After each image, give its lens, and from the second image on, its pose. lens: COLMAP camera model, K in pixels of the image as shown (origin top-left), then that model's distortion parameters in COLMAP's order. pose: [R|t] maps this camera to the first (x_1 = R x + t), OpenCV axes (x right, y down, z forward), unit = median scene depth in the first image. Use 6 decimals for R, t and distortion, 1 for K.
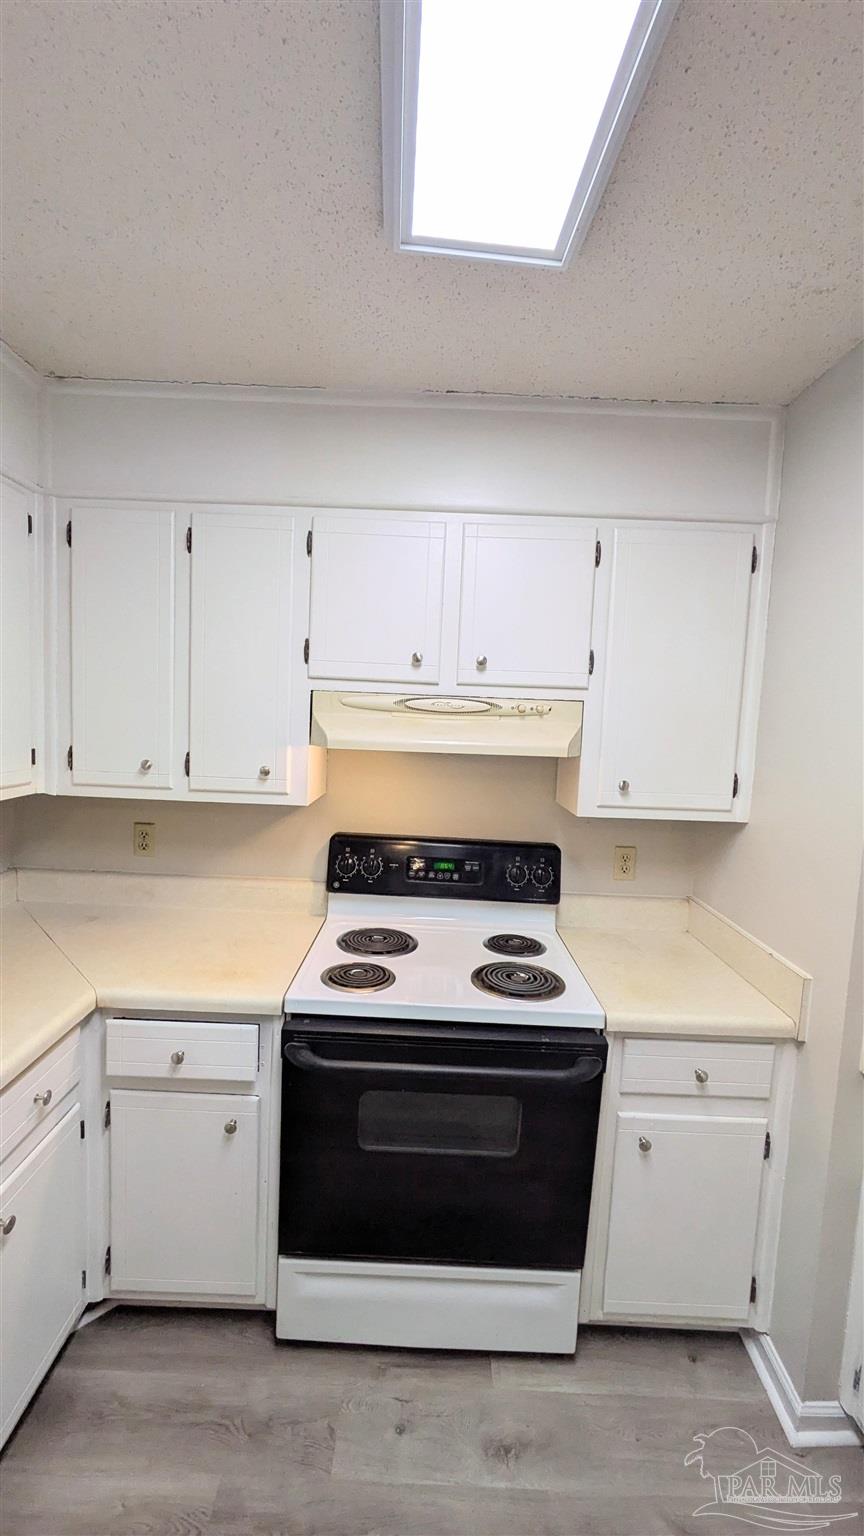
lens RADIAL K [[600.4, 0, 427.5], [0, 600.4, 773.8], [0, 0, 1]] dist [-0.002817, 0.001729]
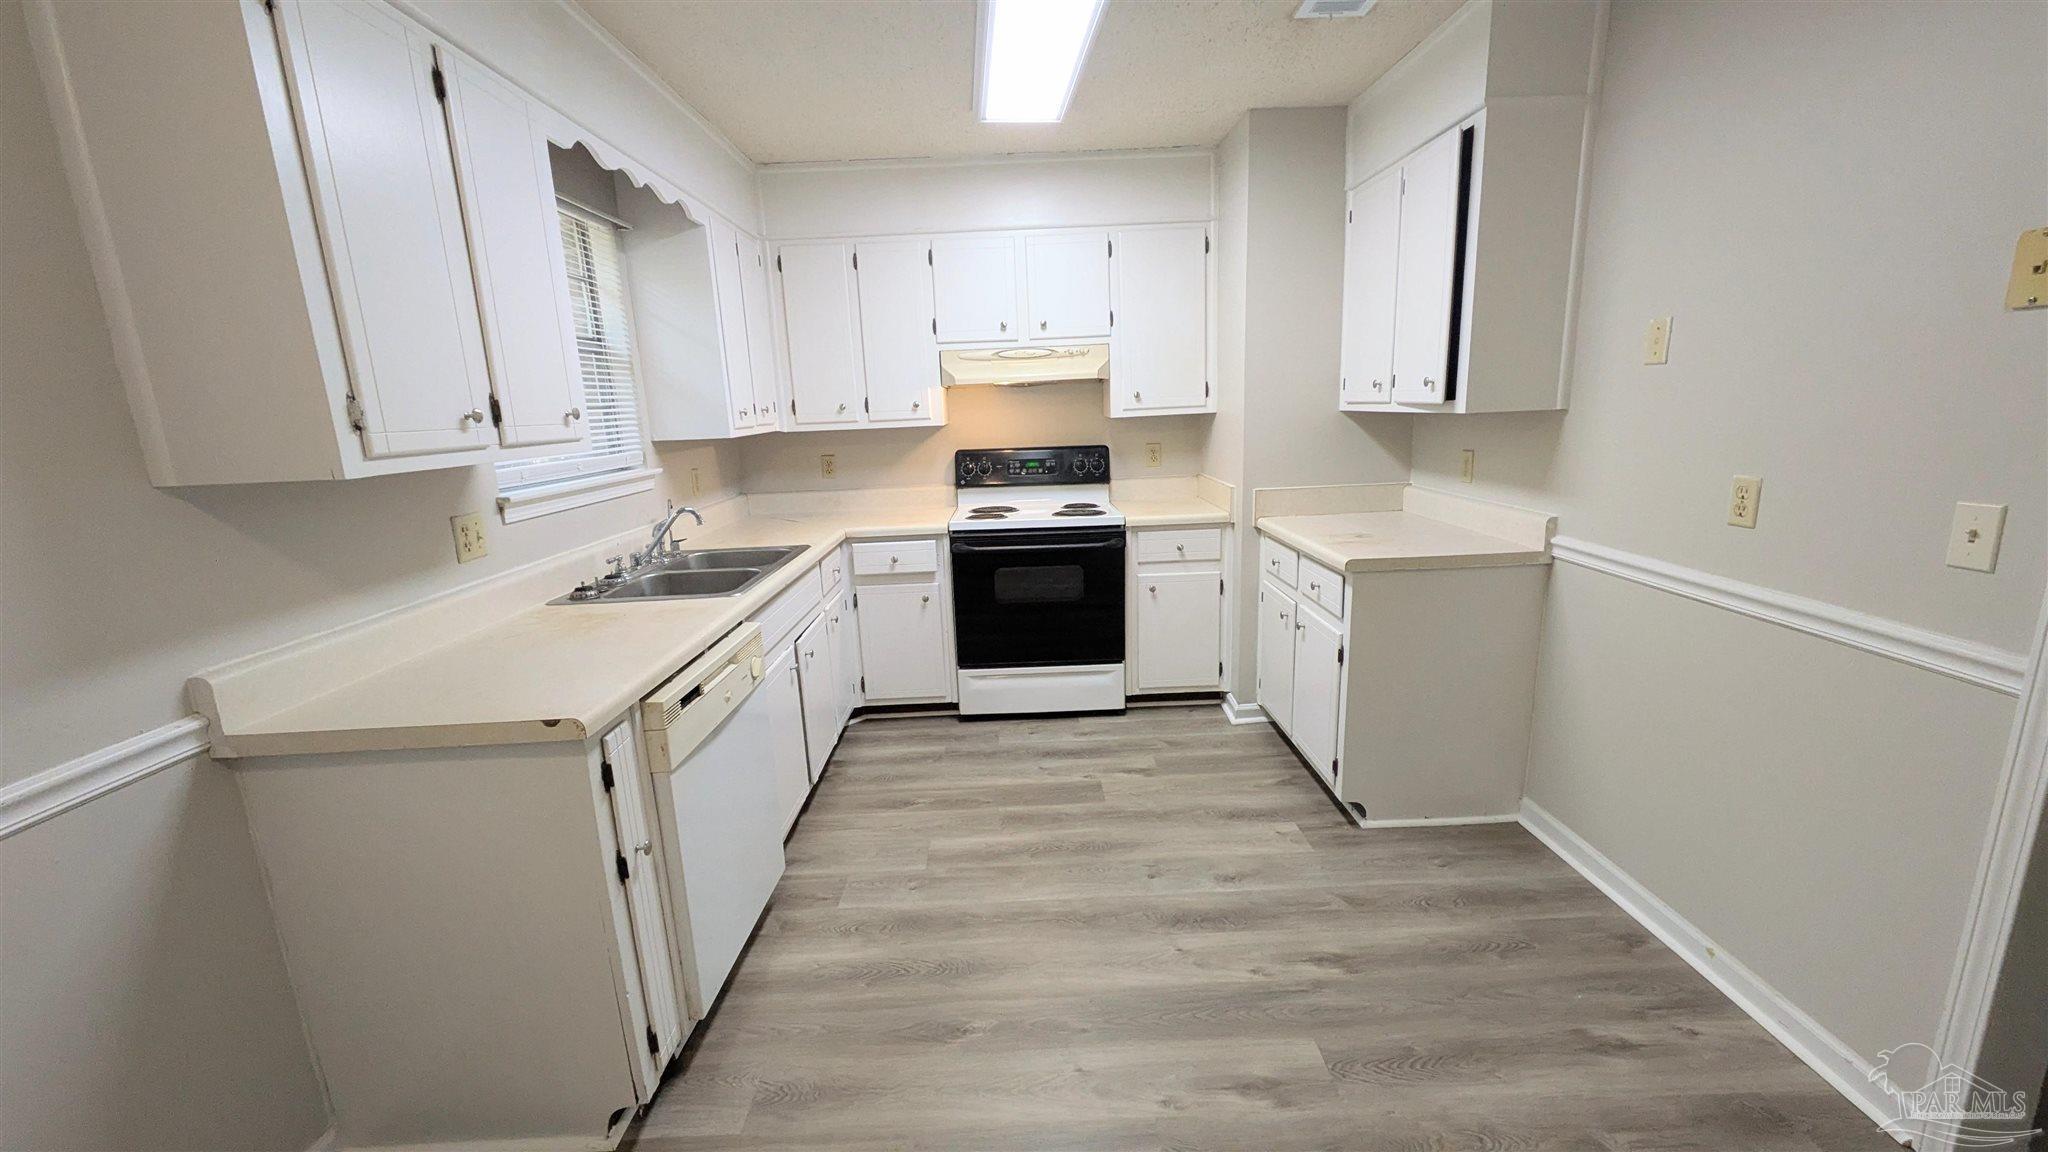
lens RADIAL K [[800.5, 0, 1030.3], [0, 800.5, 577.9], [0, 0, 1]] dist [-0.002817, 0.001729]
pose [[0.996144, -0.087337, 0.008334, -0.023440], [0.085648, 0.988655, 0.123395, 0.227483], [-0.019016, -0.122205, 0.992323, -1.261214]]
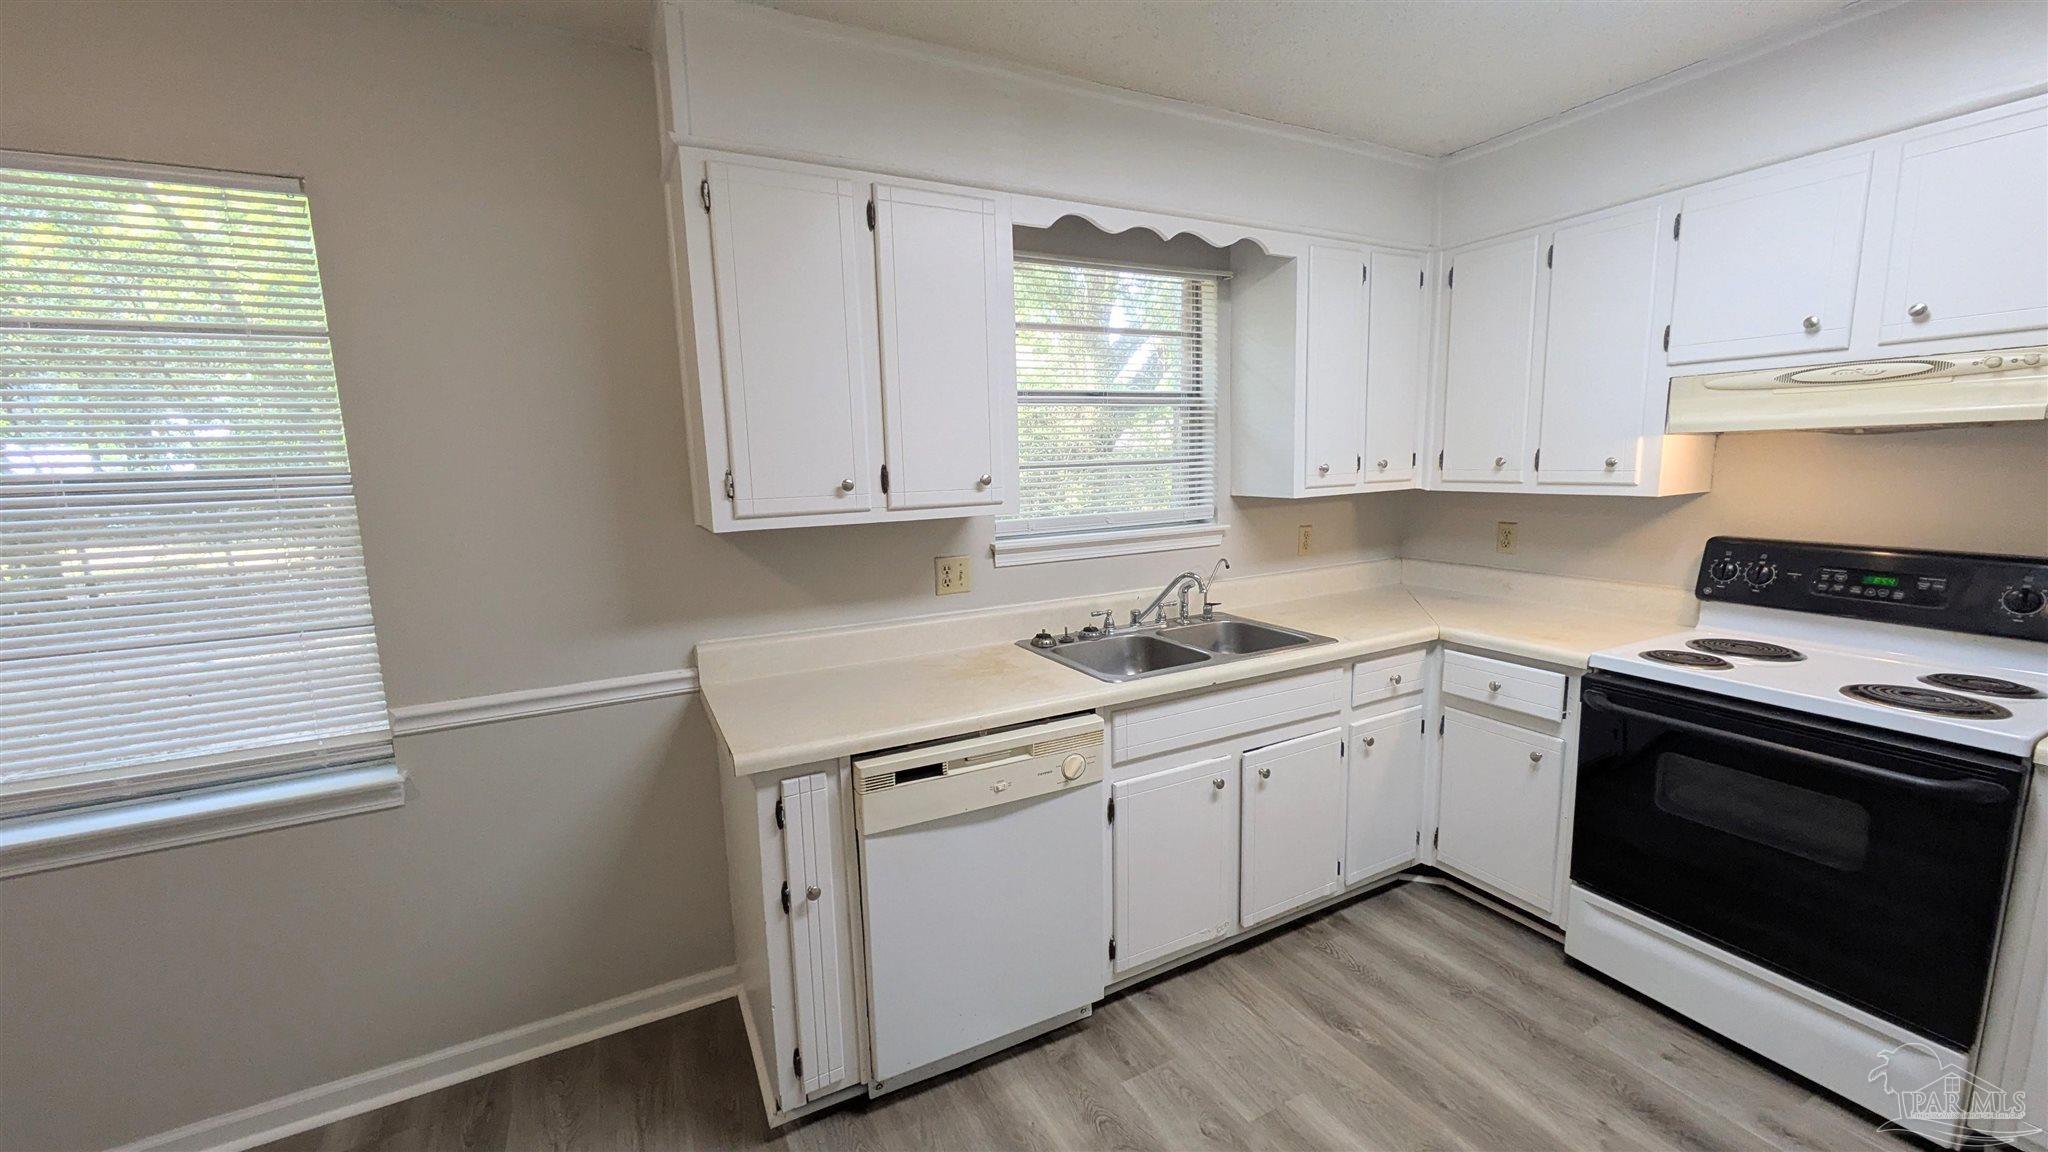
lens RADIAL K [[800.5, 0, 1034.1], [0, 800.5, 578.4], [0, 0, 1]] dist [-0.002817, 0.001729]
pose [[0.476149, 0.077270, -0.875963, 0.508109], [-0.033476, 0.997003, 0.069751, 0.139648], [0.878727, -0.003888, 0.477308, -0.575042]]
